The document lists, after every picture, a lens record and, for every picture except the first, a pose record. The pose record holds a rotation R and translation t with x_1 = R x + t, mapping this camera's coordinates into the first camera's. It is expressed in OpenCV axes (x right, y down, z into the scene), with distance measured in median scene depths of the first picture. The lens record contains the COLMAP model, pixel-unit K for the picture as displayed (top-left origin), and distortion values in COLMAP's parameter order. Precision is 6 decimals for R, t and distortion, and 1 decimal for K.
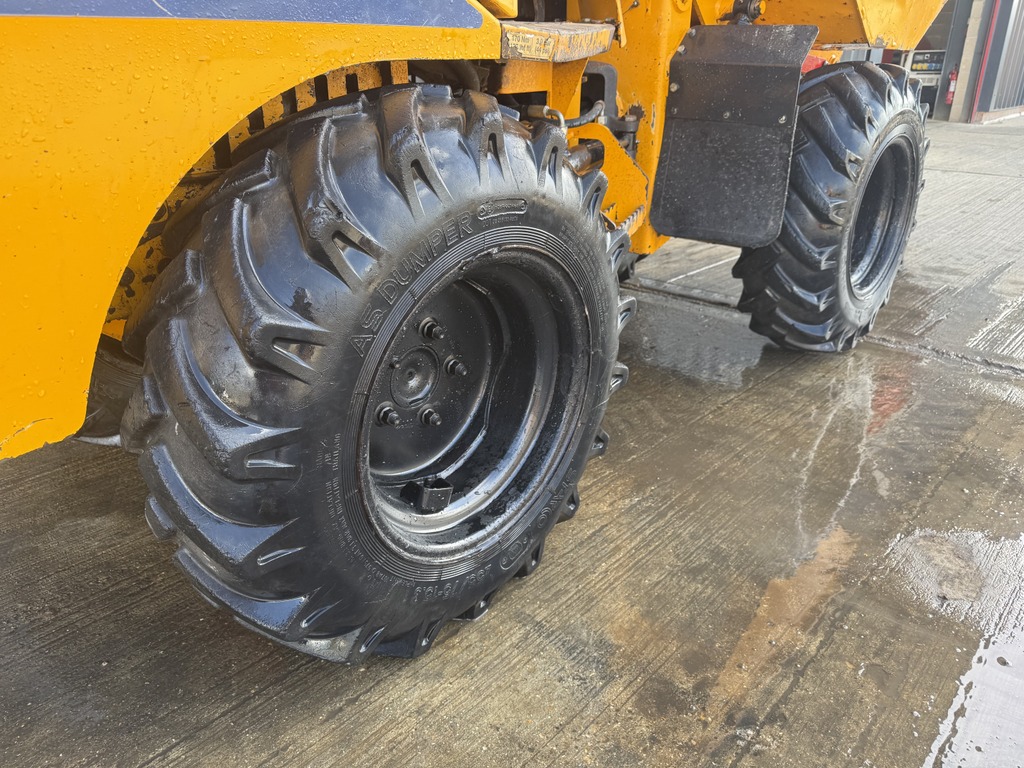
lens RADIAL K [[725.1, 0, 510.3], [0, 725.1, 387.2], [0, 0, 1]] dist [0.033268, -0.033828]
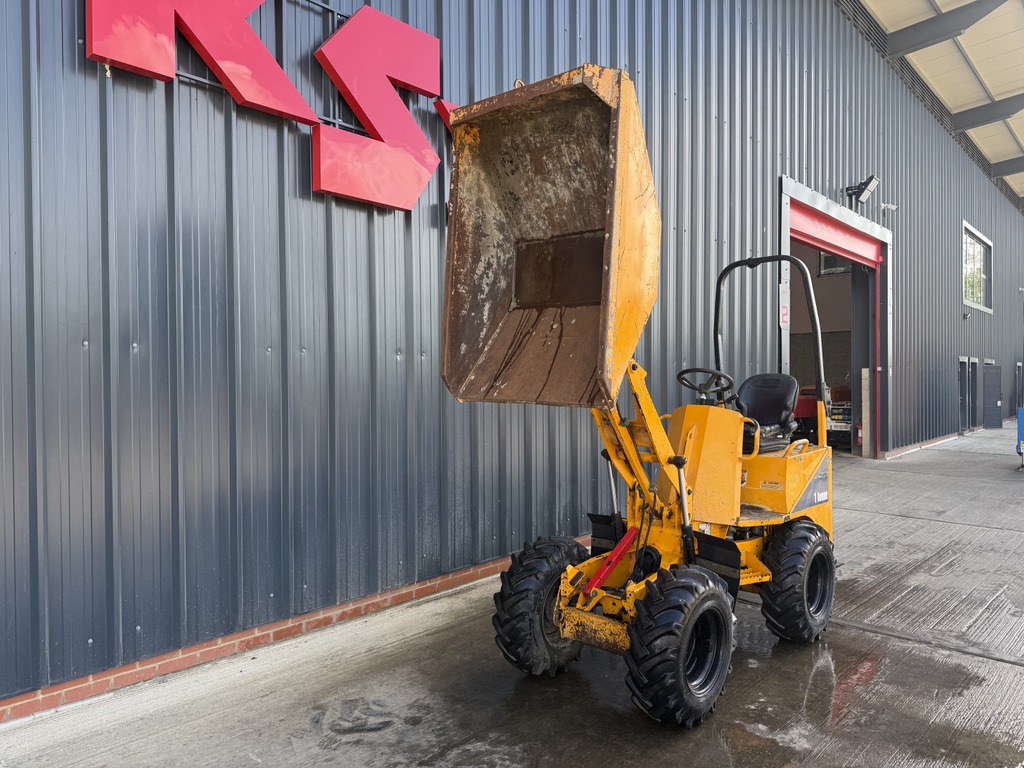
lens RADIAL K [[725.1, 0, 519.3], [0, 725.1, 392.5], [0, 0, 1]] dist [0.033268, -0.033828]
pose [[0.999886, -0.002136, 0.014975, -0.407613], [0.007691, 0.924253, -0.381704, 0.264002], [-0.013025, 0.381775, 0.924163, -1.922377]]
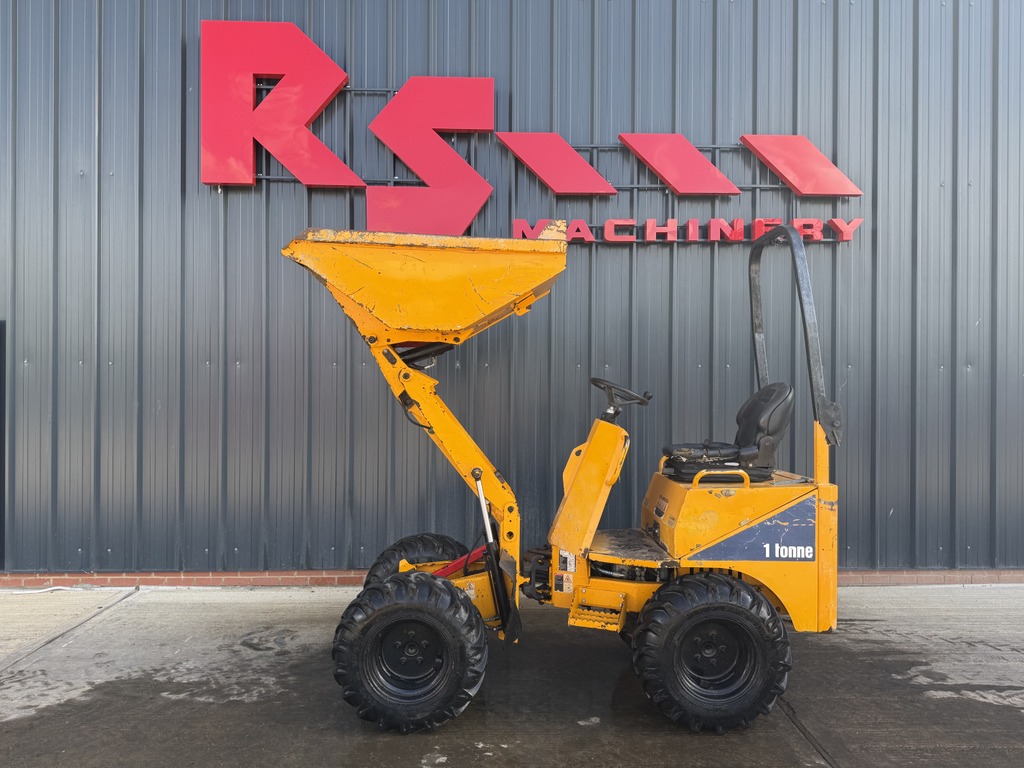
lens RADIAL K [[725.1, 0, 510.0], [0, 725.1, 391.7], [0, 0, 1]] dist [0.033268, -0.033828]
pose [[0.692367, 0.010120, -0.721475, 1.768843], [-0.293390, 0.917459, -0.268684, -0.065161], [0.659204, 0.397701, 0.638187, -1.190207]]
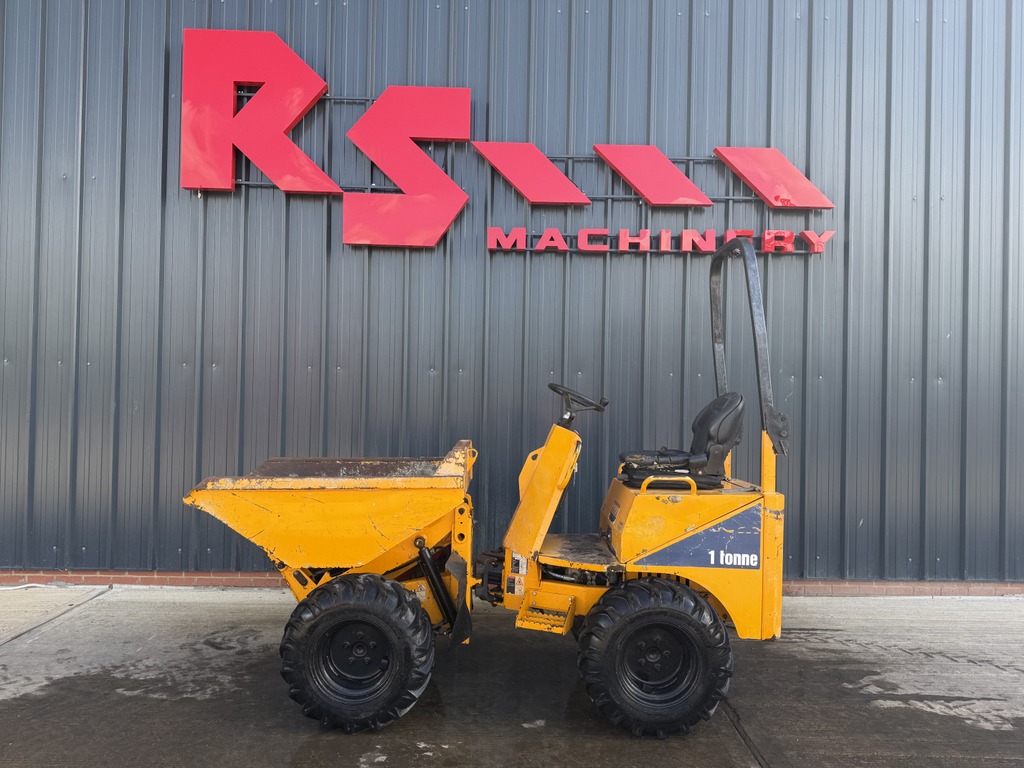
lens RADIAL K [[725.1, 0, 514.9], [0, 725.1, 390.1], [0, 0, 1]] dist [0.033268, -0.033828]
pose [[0.687596, 0.011564, -0.726001, 1.912303], [-0.308440, 0.909827, -0.277632, -0.103242], [0.657325, 0.414826, 0.629161, -1.096462]]
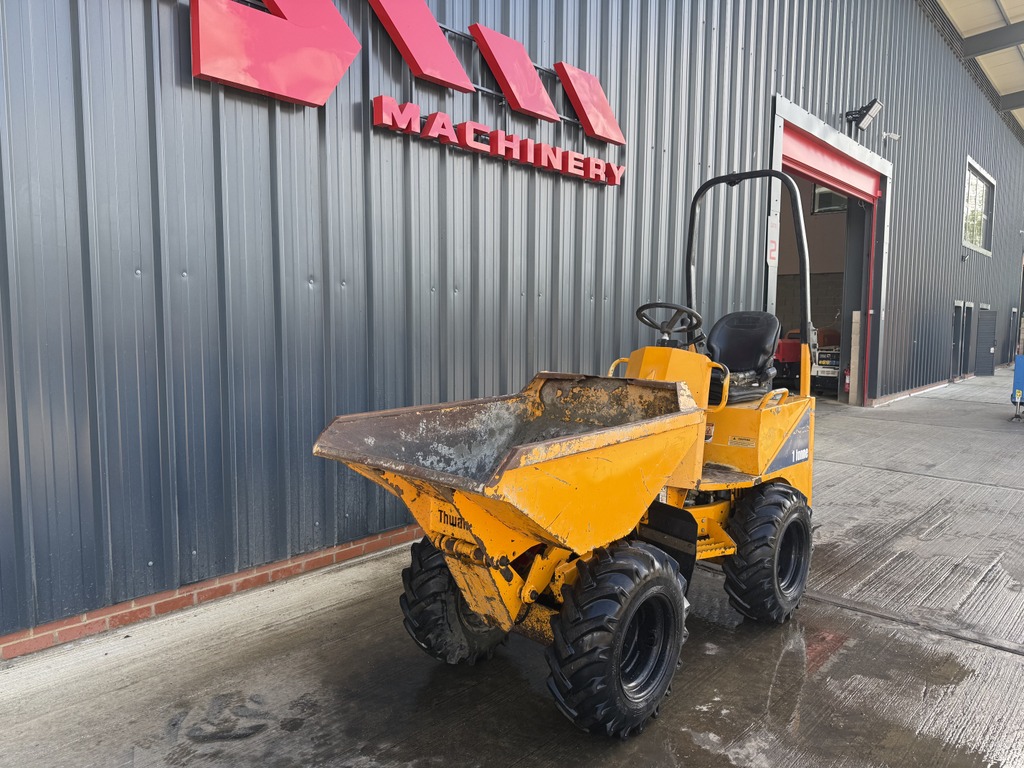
lens RADIAL K [[725.1, 0, 509.9], [0, 725.1, 391.0], [0, 0, 1]] dist [0.033268, -0.033828]
pose [[0.999794, 0.008775, 0.018296, -0.210402], [-0.002712, 0.951344, -0.308119, 0.117319], [-0.020110, 0.308006, 0.951172, -1.532945]]
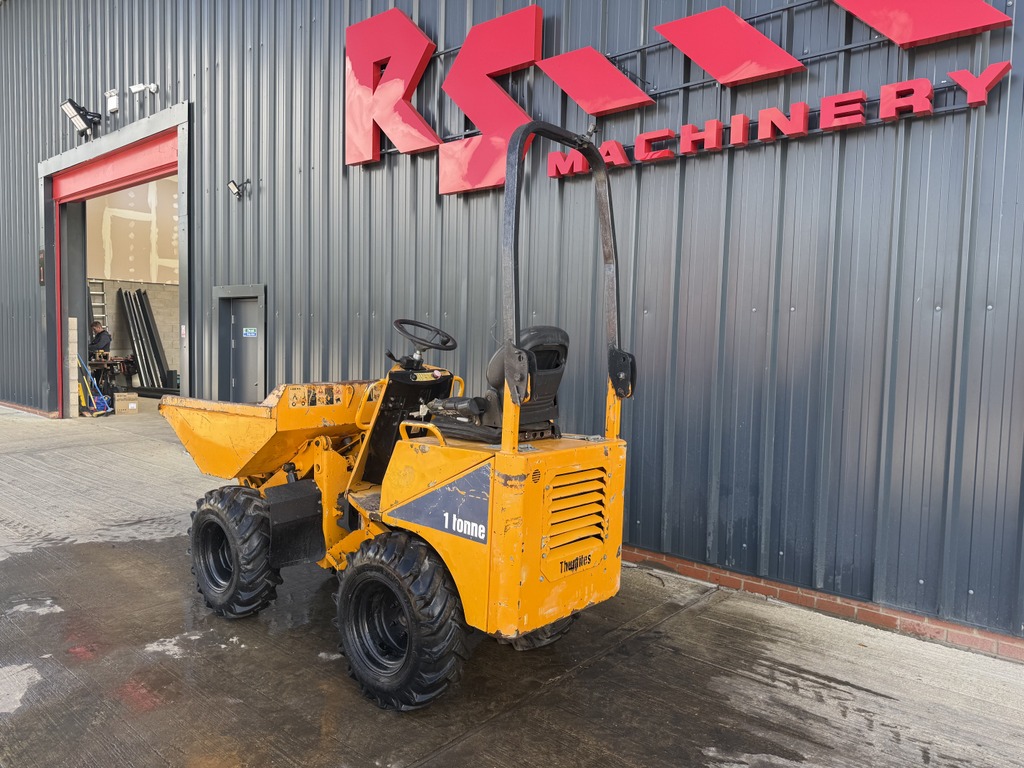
lens RADIAL K [[725.1, 0, 506.1], [0, 725.1, 385.0], [0, 0, 1]] dist [0.033268, -0.033828]
pose [[0.020060, 0.065529, -0.997649, 2.516621], [-0.417330, 0.907311, 0.051204, -0.876052], [0.908534, 0.415322, 0.045548, 0.730347]]
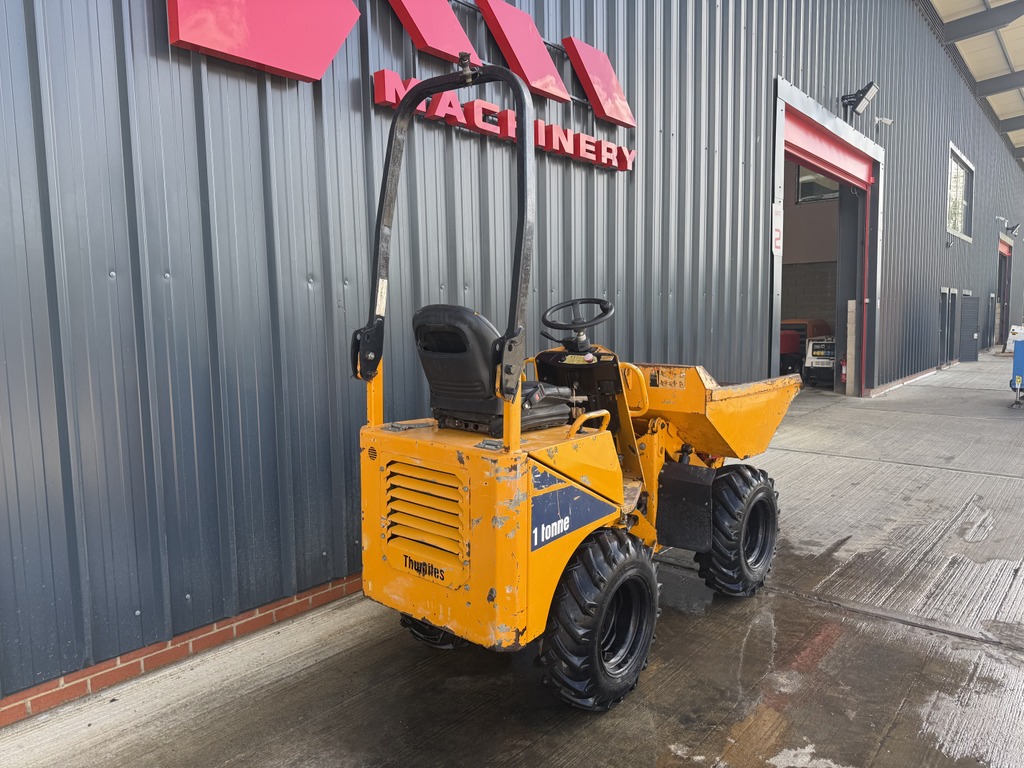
lens RADIAL K [[725.1, 0, 514.2], [0, 725.1, 392.8], [0, 0, 1]] dist [0.033268, -0.033828]
pose [[0.998256, -0.020480, 0.055364, -0.365571], [0.036287, 0.952656, -0.301876, 0.002360], [-0.046561, 0.303359, 0.951738, -1.281819]]
